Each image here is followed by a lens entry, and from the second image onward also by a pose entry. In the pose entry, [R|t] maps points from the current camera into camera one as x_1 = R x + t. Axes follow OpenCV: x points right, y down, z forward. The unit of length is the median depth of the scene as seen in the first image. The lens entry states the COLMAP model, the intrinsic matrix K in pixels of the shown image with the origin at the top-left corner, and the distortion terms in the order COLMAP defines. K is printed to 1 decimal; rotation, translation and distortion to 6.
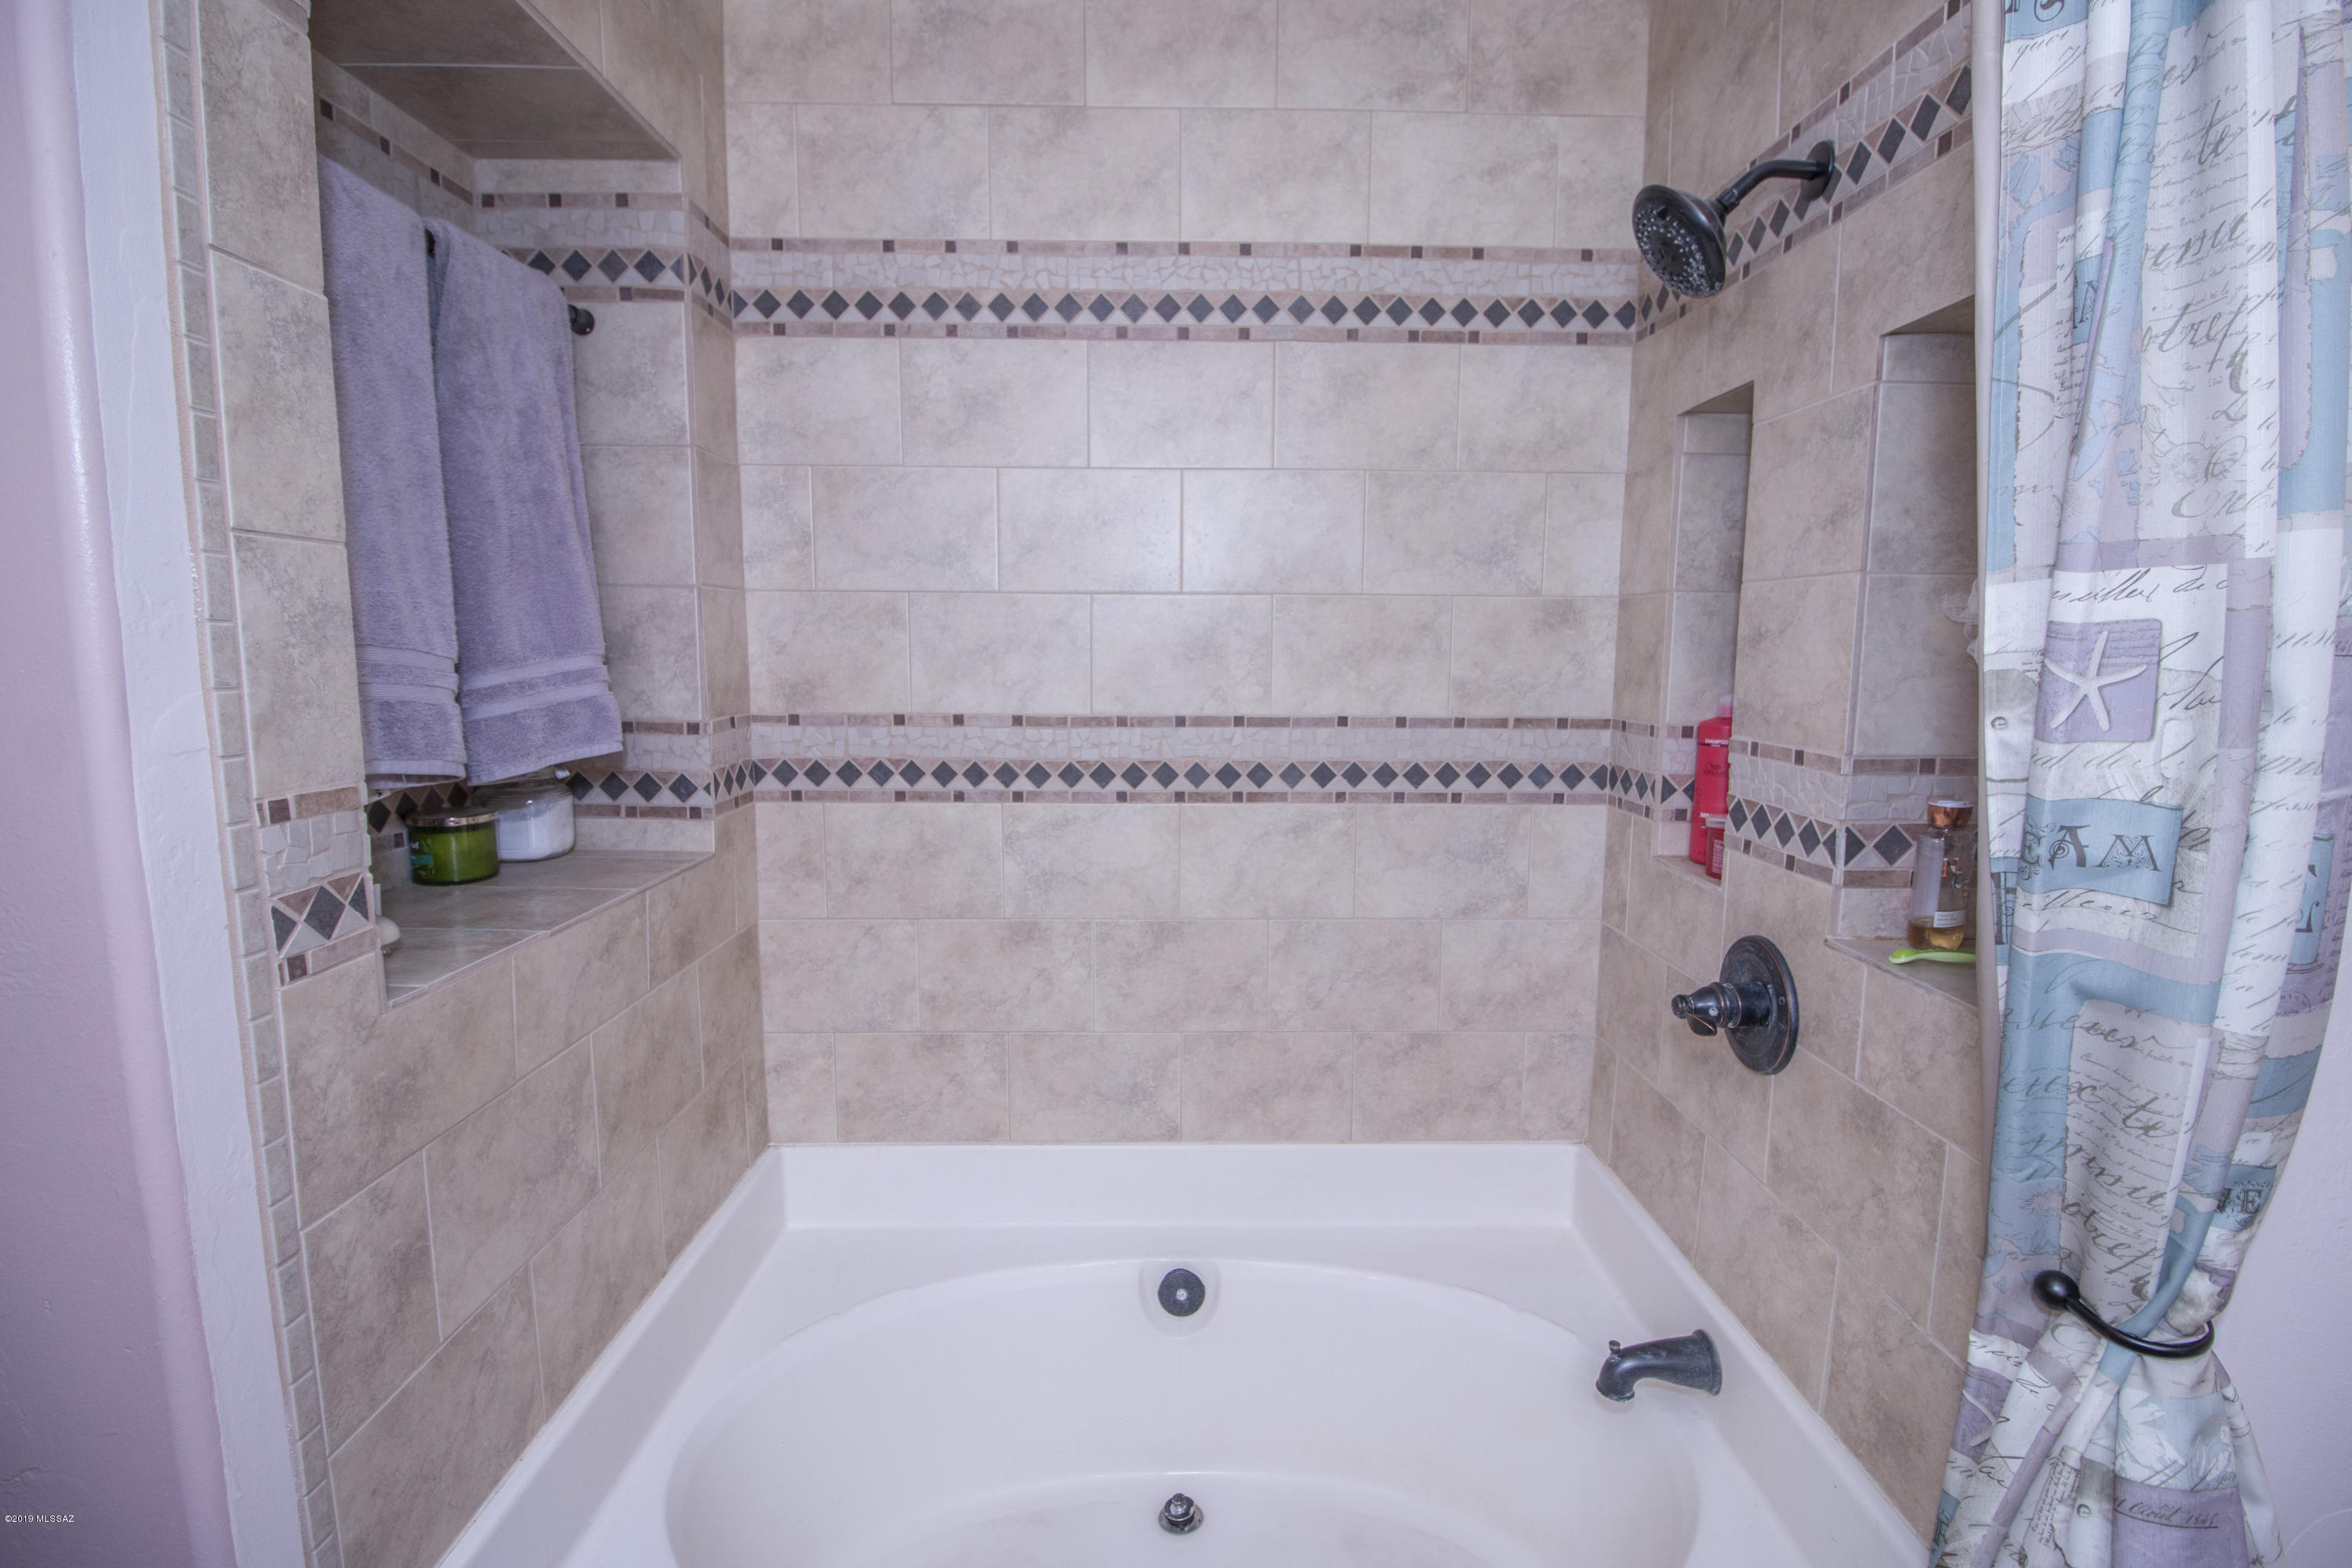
lens RADIAL K [[1083.3, 0, 1182.0], [0, 1083.3, 773.8], [0, 0, 1]] dist [-0.015270, -0.003268]
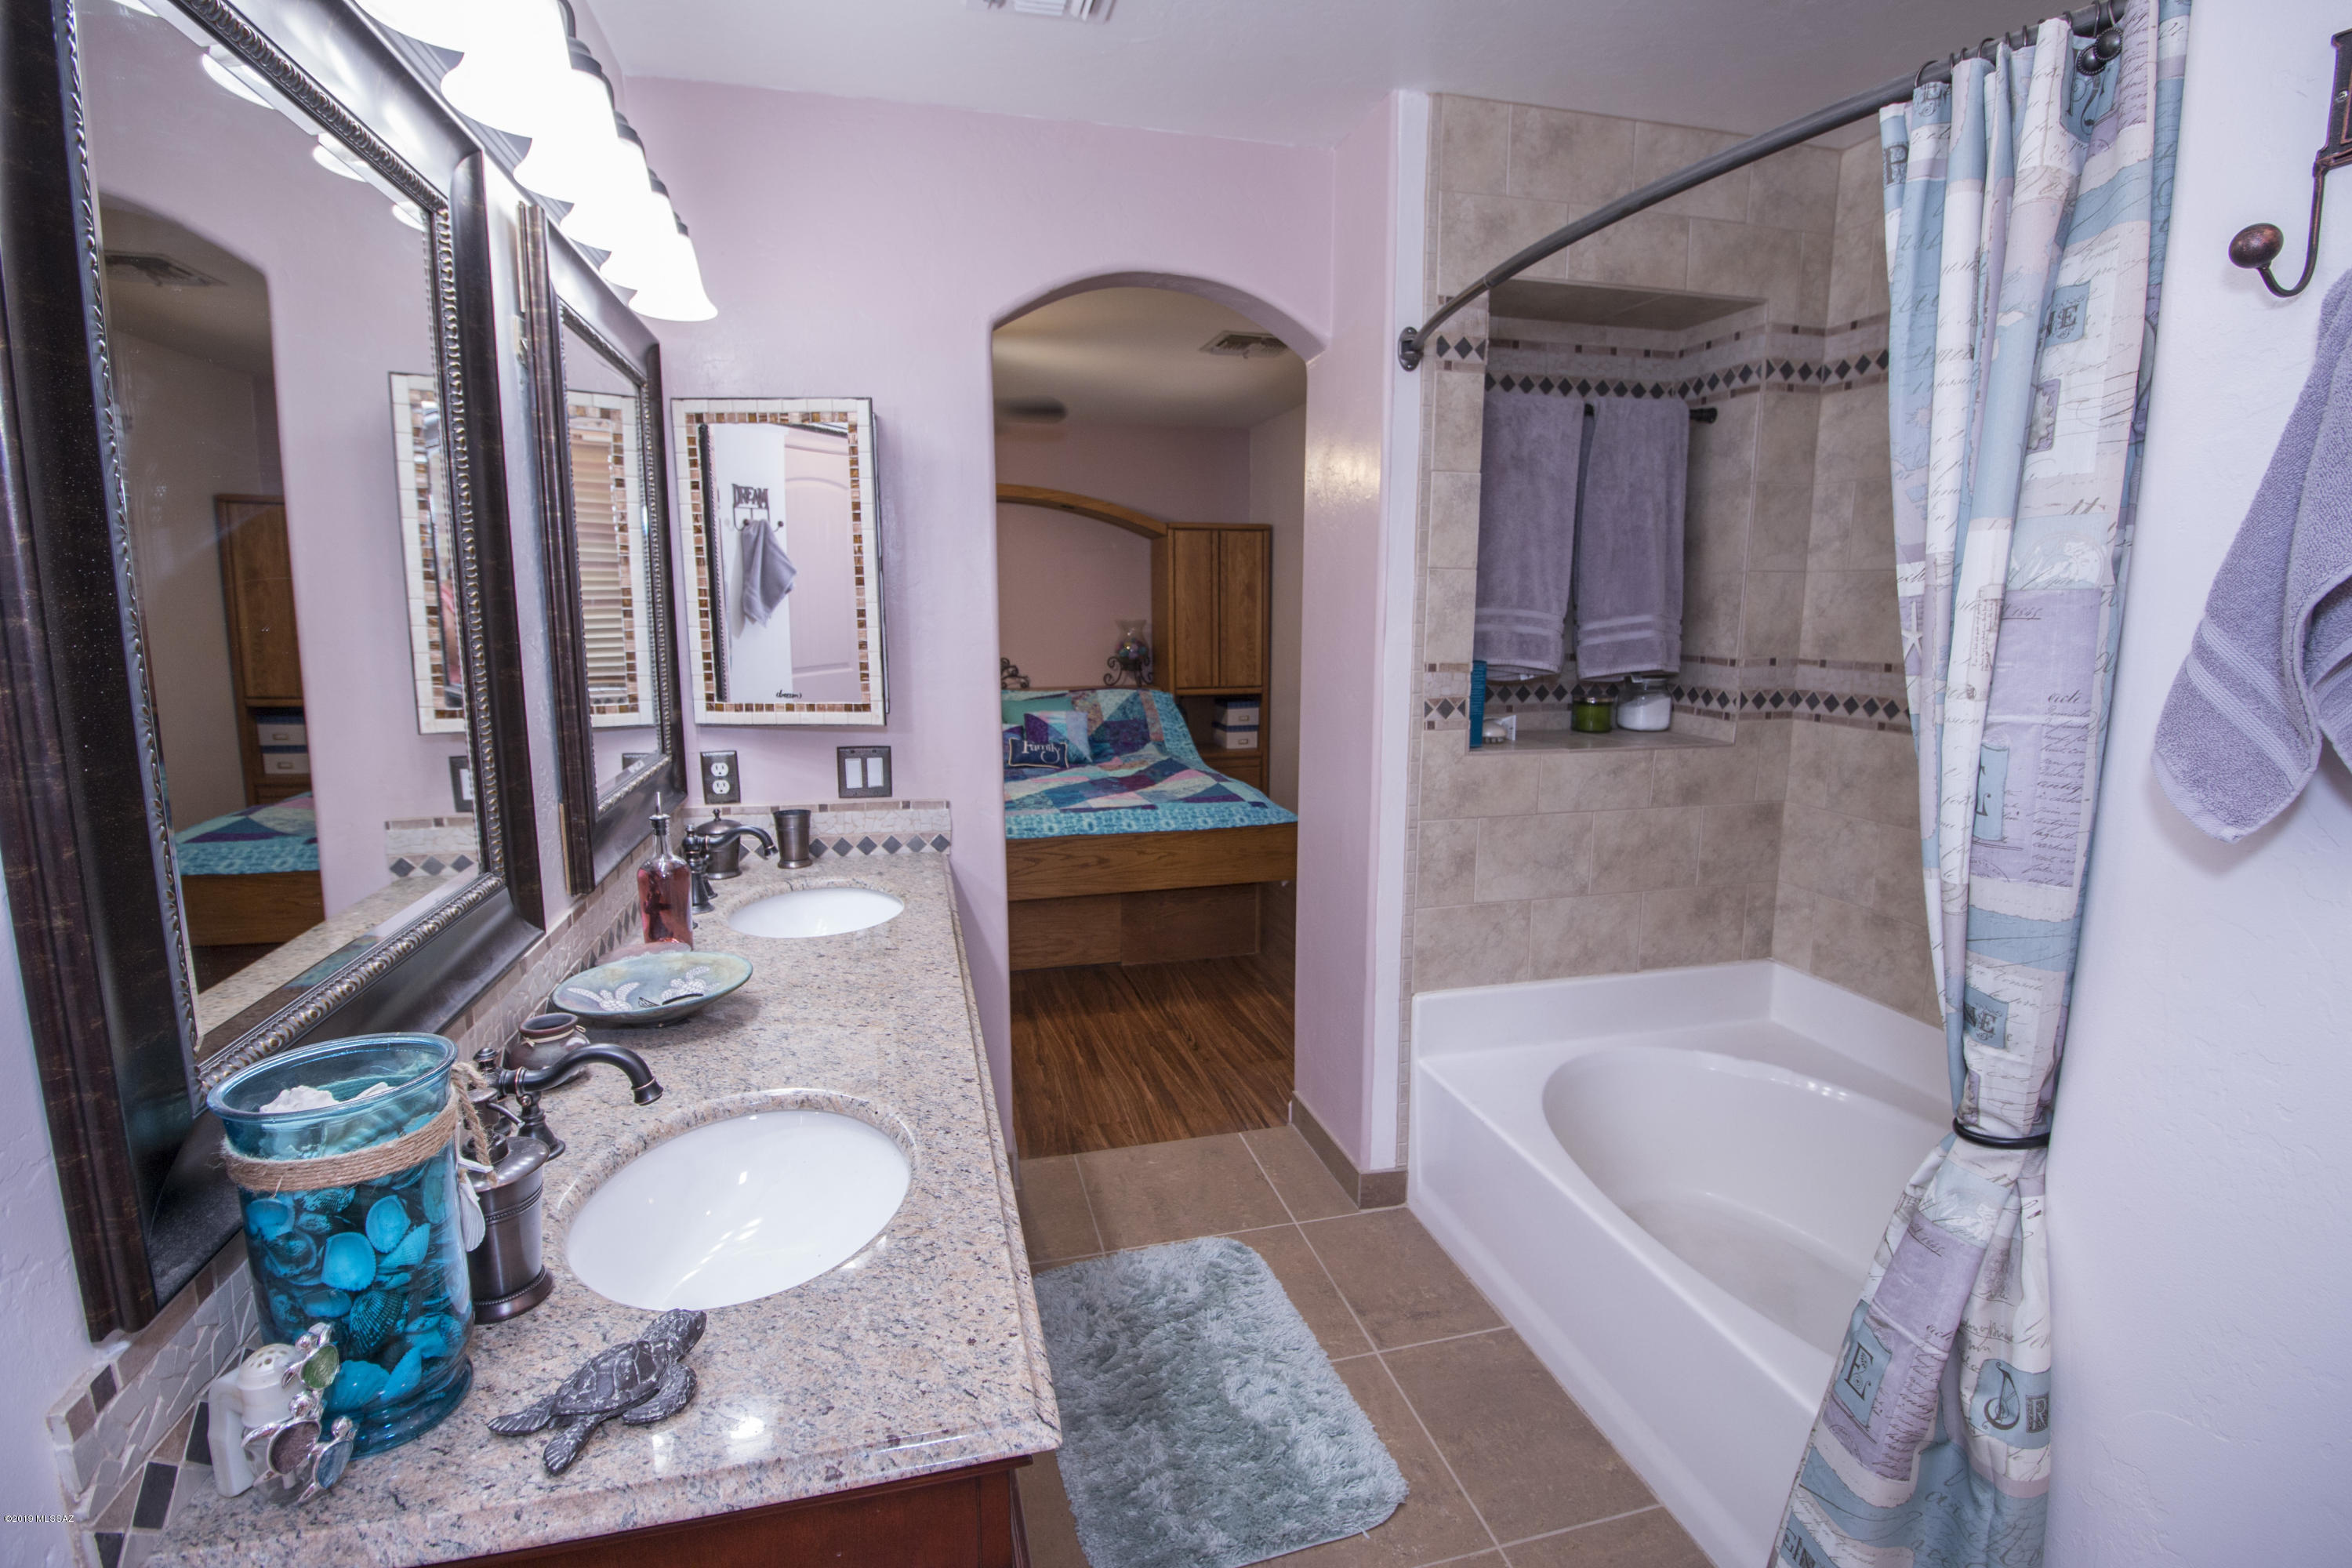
lens RADIAL K [[1083.3, 0, 1179.7], [0, 1083.3, 776.9], [0, 0, 1]] dist [-0.015270, -0.003268]
pose [[0.232485, 0.151357, -0.960751, 0.914377], [-0.117691, 0.984936, 0.126688, 0.018342], [0.965453, 0.083619, 0.246796, -0.160455]]
